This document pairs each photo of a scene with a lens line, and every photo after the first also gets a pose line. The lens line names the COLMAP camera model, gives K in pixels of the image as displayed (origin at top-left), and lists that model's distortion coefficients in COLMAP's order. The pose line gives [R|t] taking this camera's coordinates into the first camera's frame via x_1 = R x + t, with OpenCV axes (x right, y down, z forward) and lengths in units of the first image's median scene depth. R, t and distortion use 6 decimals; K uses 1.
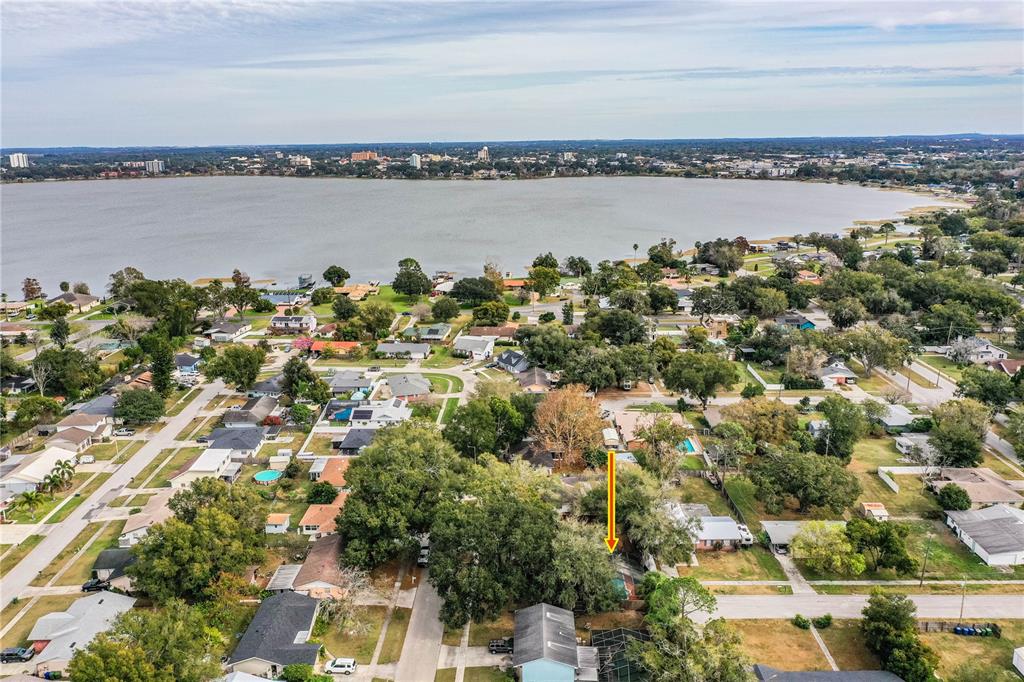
lens RADIAL K [[803.8, 0, 518.2], [0, 803.8, 339.3], [0, 0, 1]] dist [-0.001883, -0.000783]
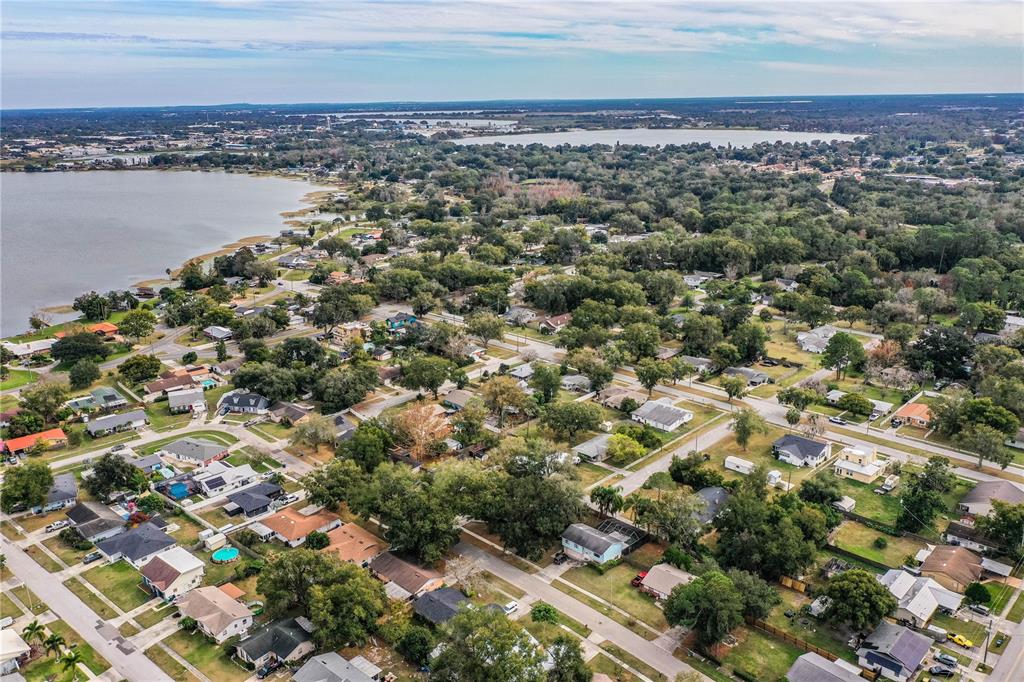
lens RADIAL K [[803.8, 0, 518.2], [0, 803.8, 339.3], [0, 0, 1]] dist [-0.001883, -0.000783]
pose [[0.671313, -0.205569, 0.712095, -0.681649], [0.181946, 0.977076, 0.110538, -0.145889], [-0.718494, 0.055357, 0.693326, -0.050138]]
